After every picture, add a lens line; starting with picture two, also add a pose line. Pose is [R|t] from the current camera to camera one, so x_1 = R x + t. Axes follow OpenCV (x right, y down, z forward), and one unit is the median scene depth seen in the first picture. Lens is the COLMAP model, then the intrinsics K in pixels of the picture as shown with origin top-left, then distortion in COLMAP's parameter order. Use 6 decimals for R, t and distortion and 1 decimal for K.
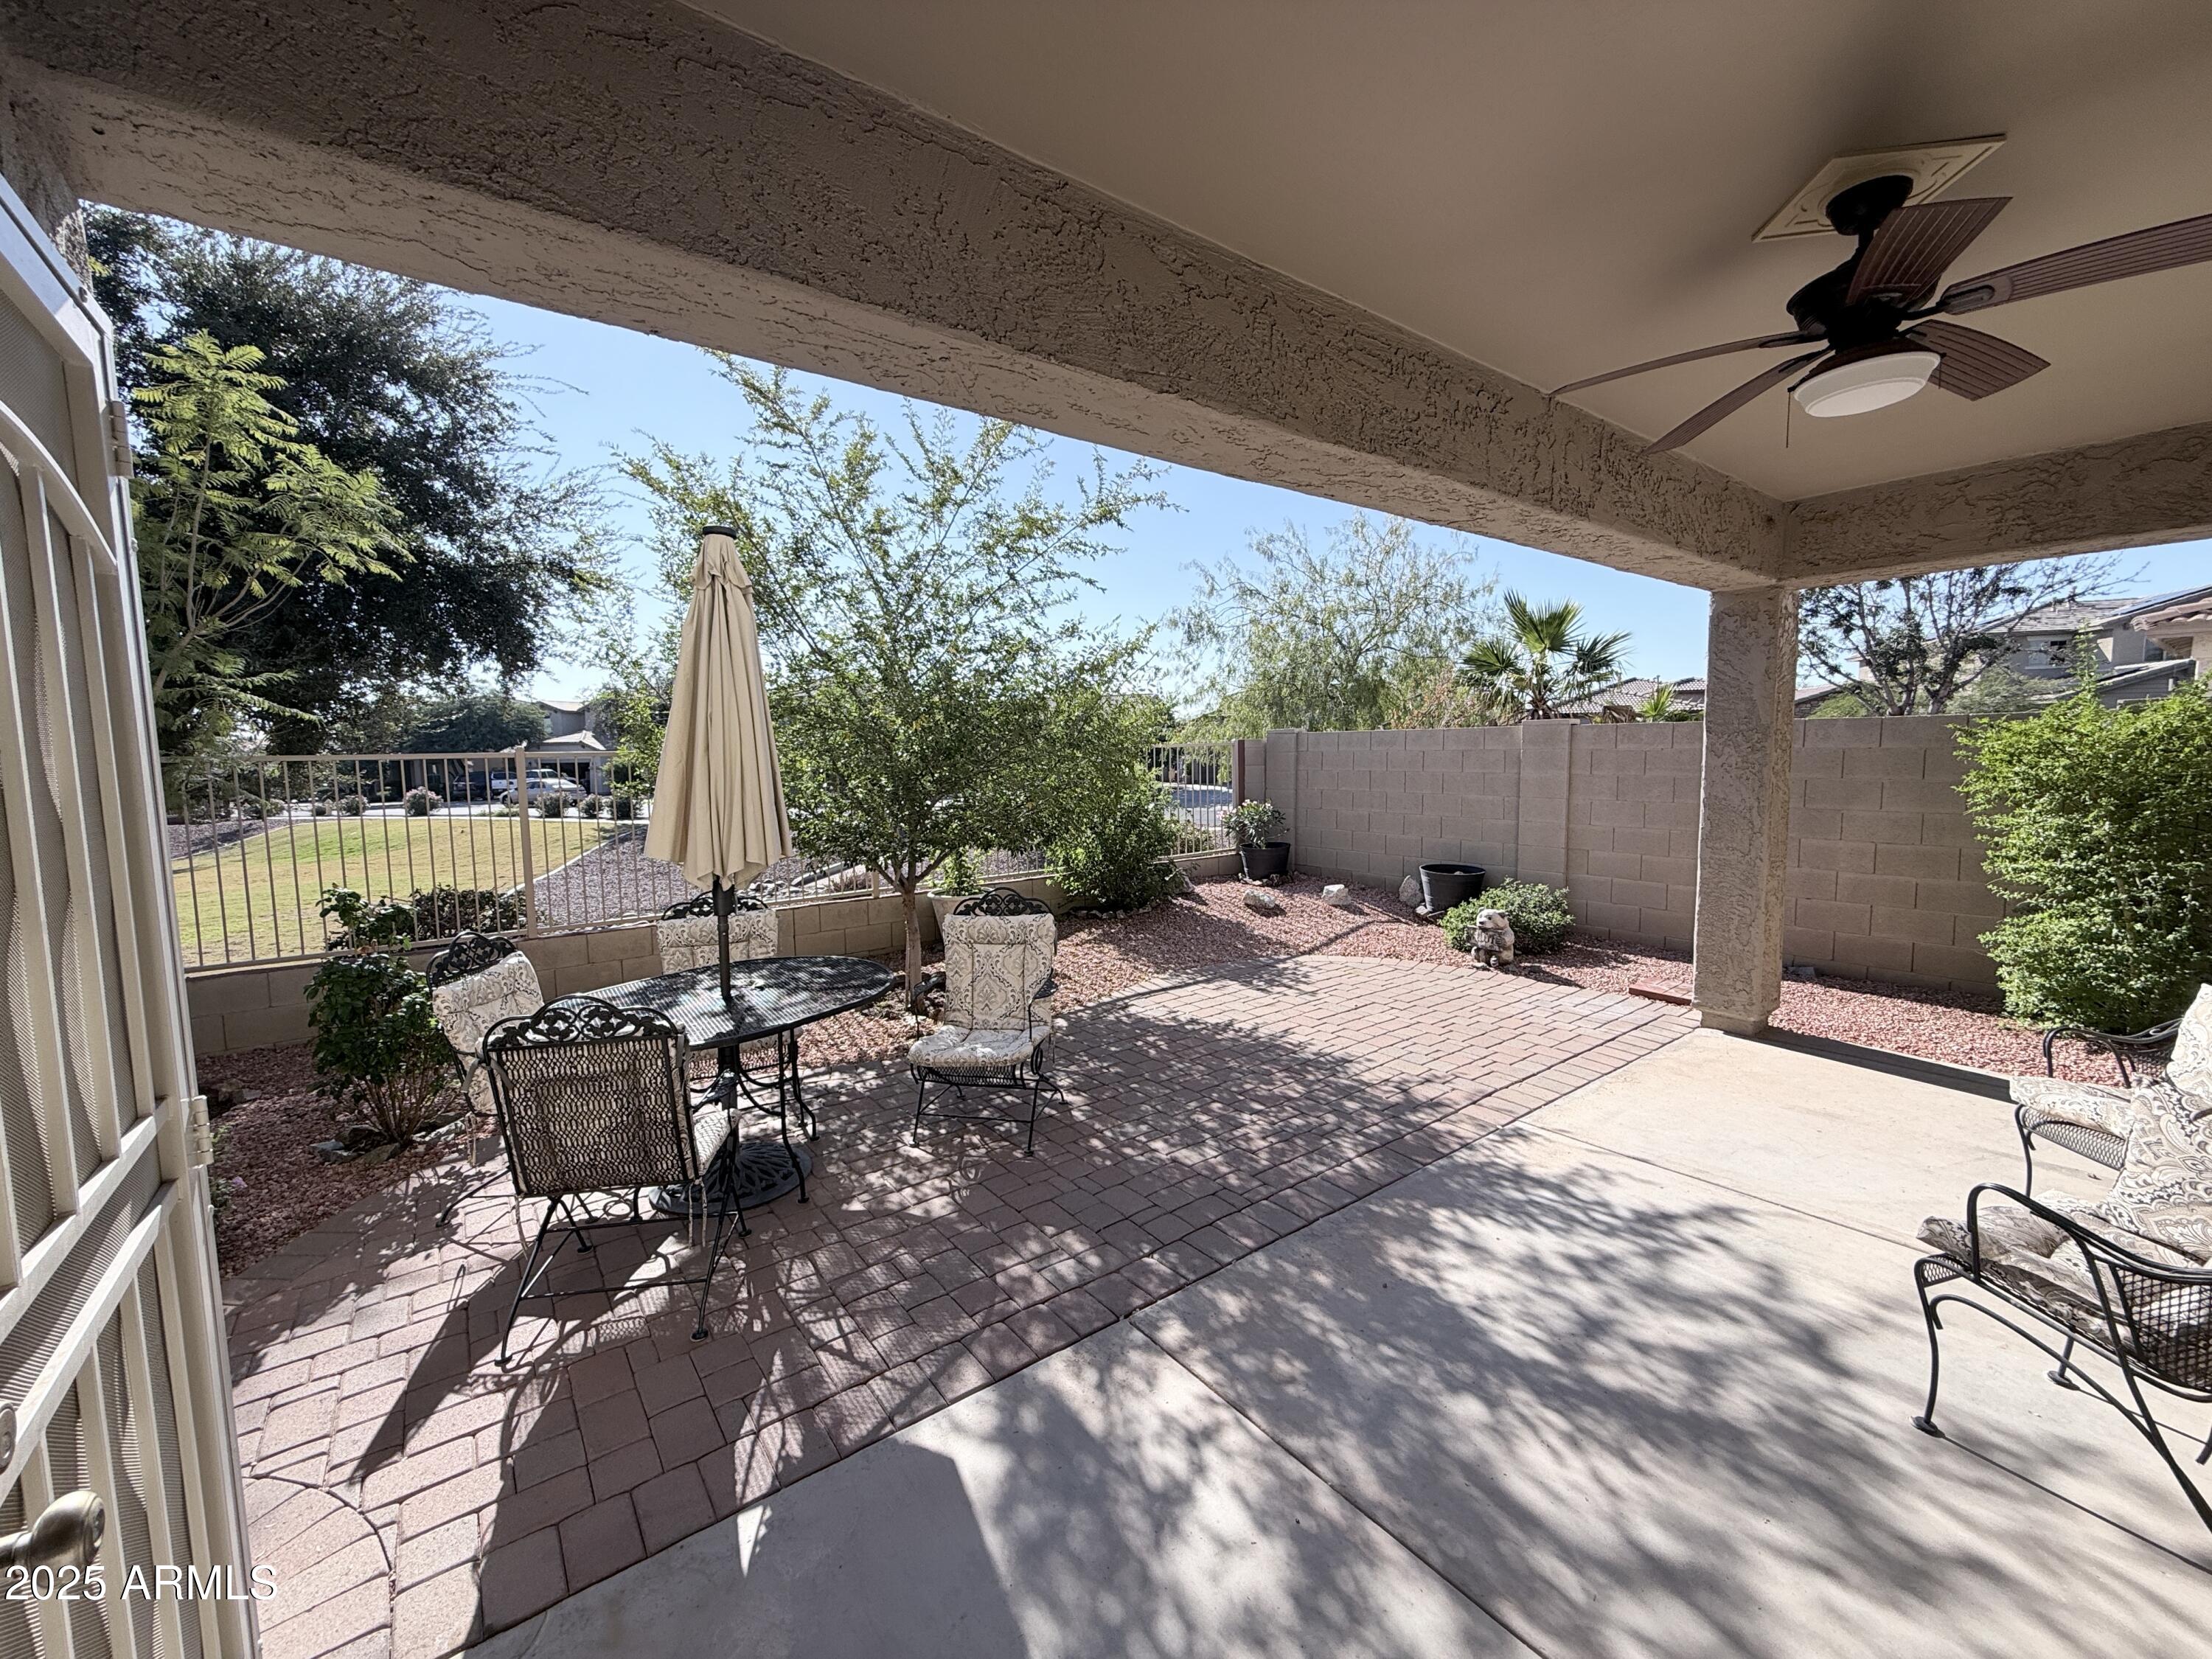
lens RADIAL K [[886.4, 0, 1101.6], [0, 886.4, 831.5], [0, 0, 1]] dist [0.002293, 0.000389]
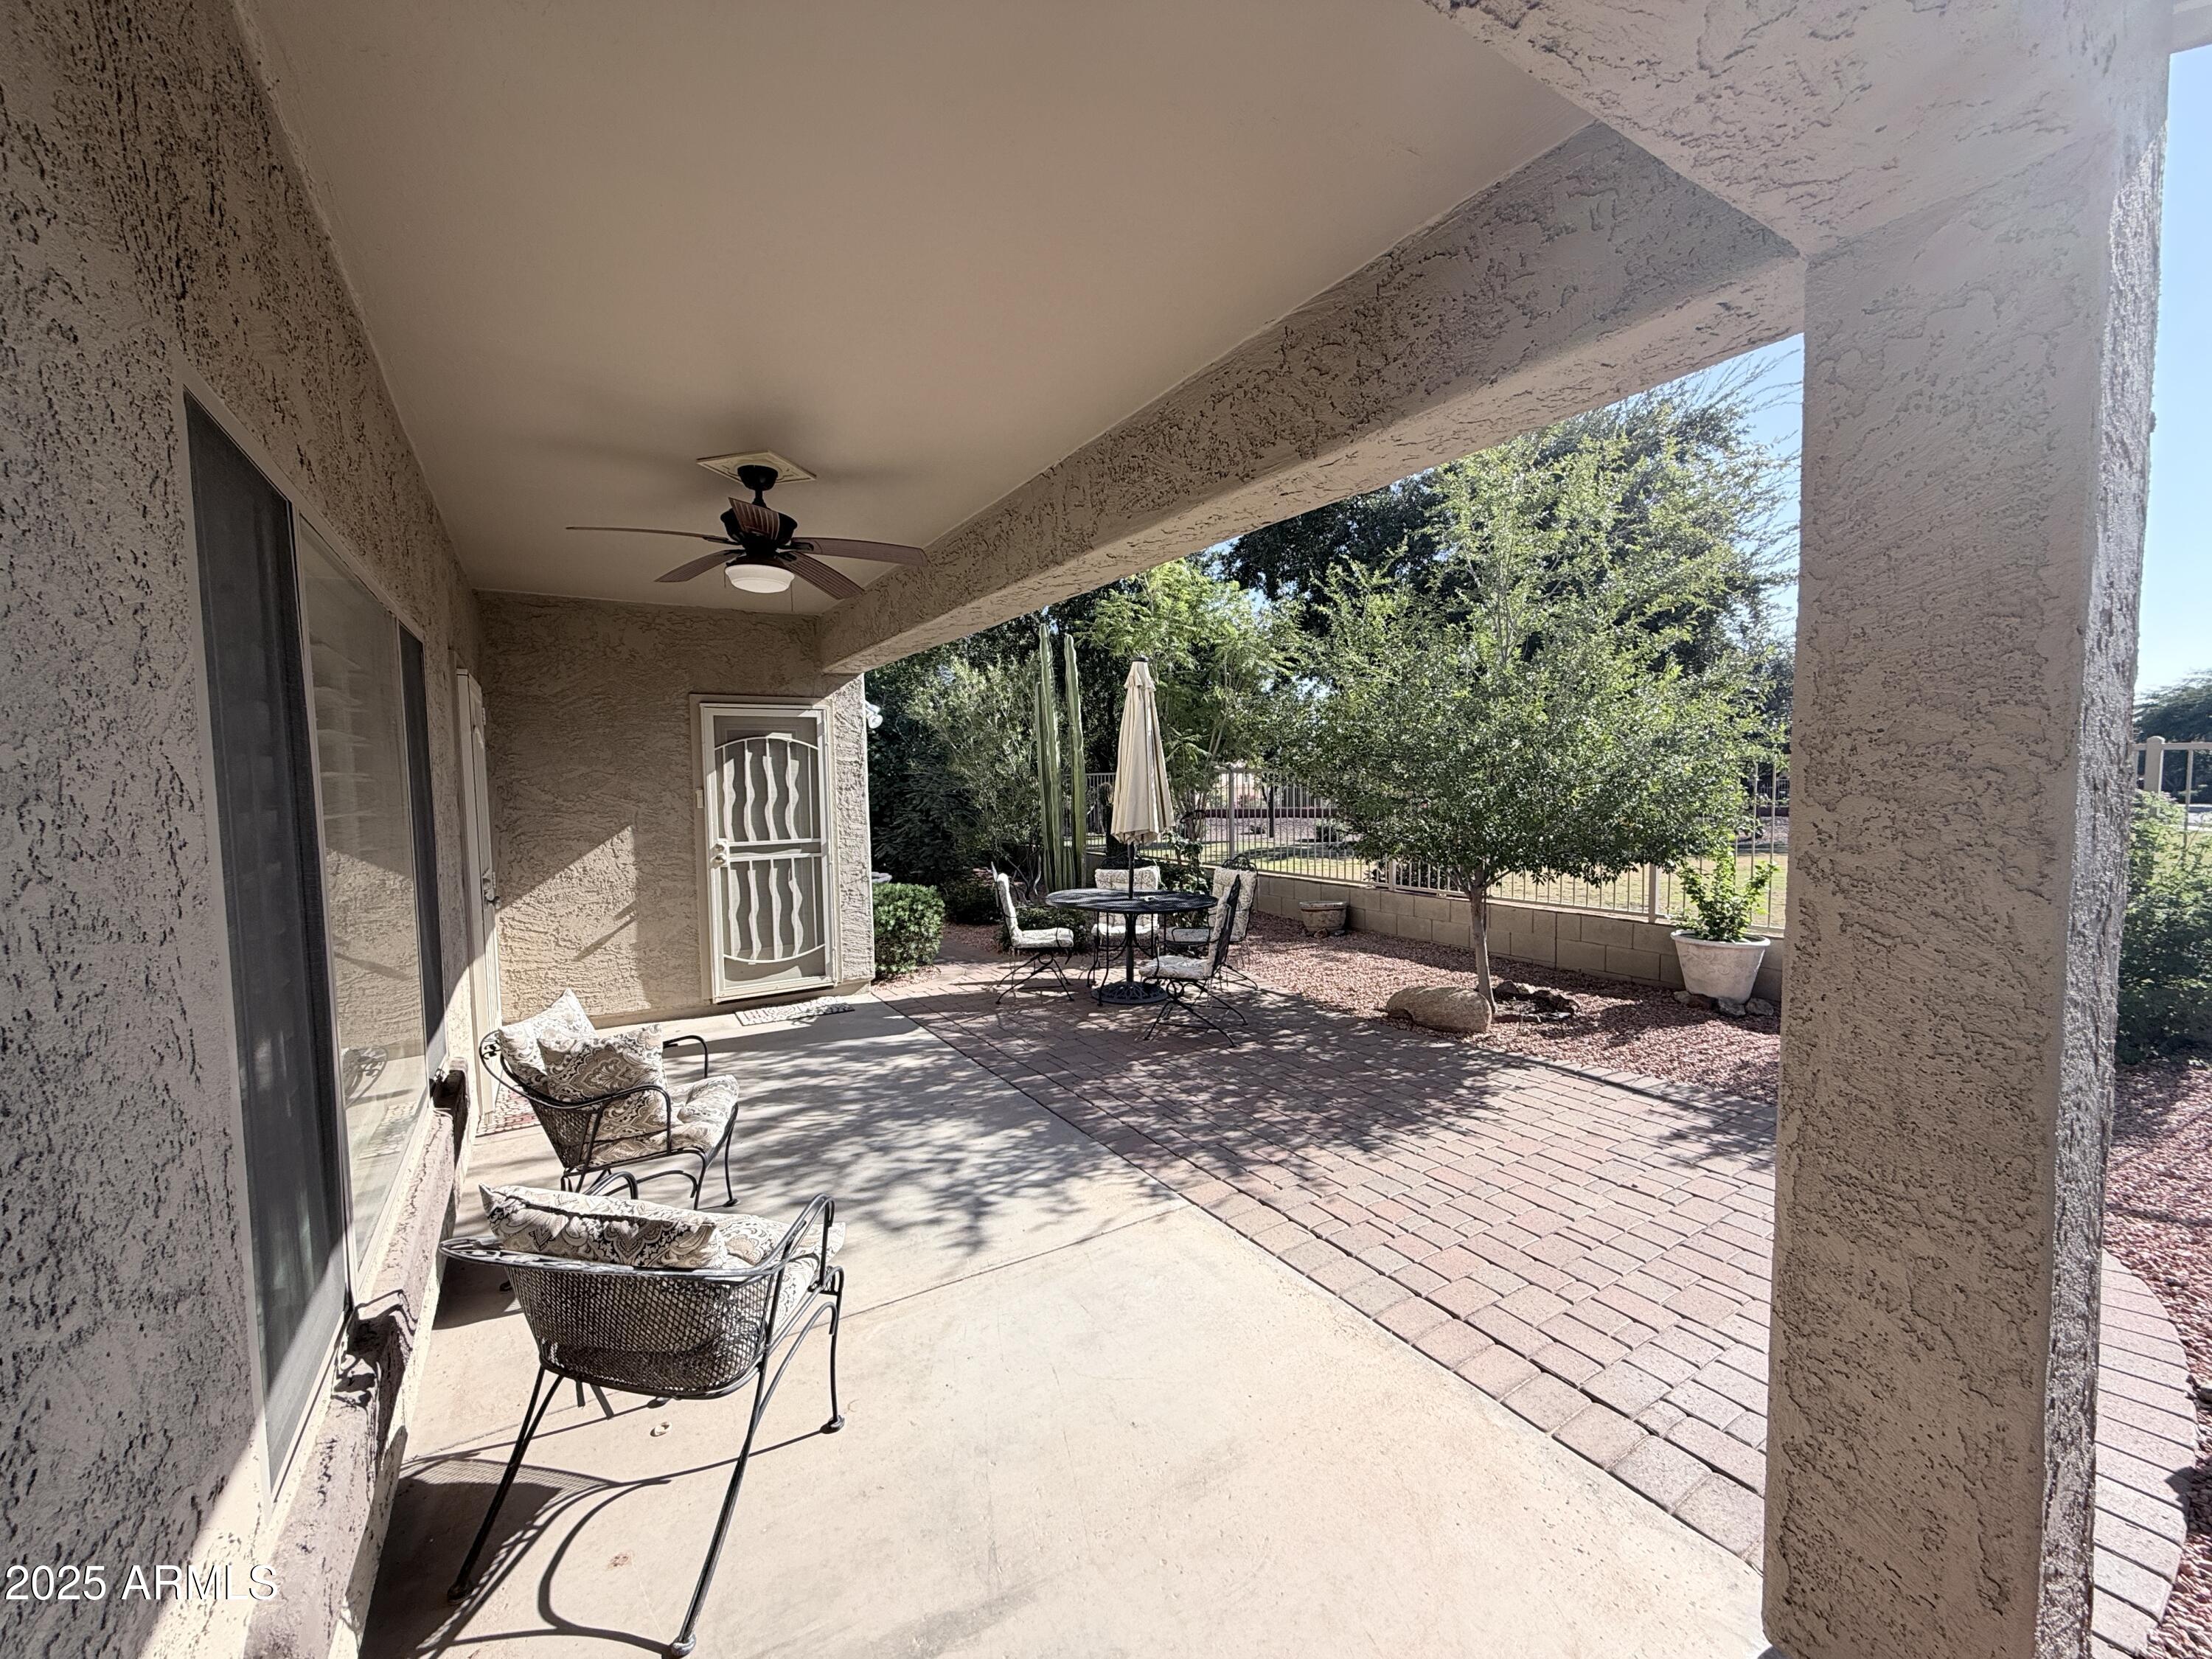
lens RADIAL K [[886.4, 0, 1101.6], [0, 886.4, 831.5], [0, 0, 1]] dist [0.002293, 0.000389]
pose [[-0.082561, 0.084813, -0.992971, 1.206745], [-0.068165, 0.993558, 0.090530, -0.109093], [0.994252, 0.075161, -0.076248, 0.860345]]
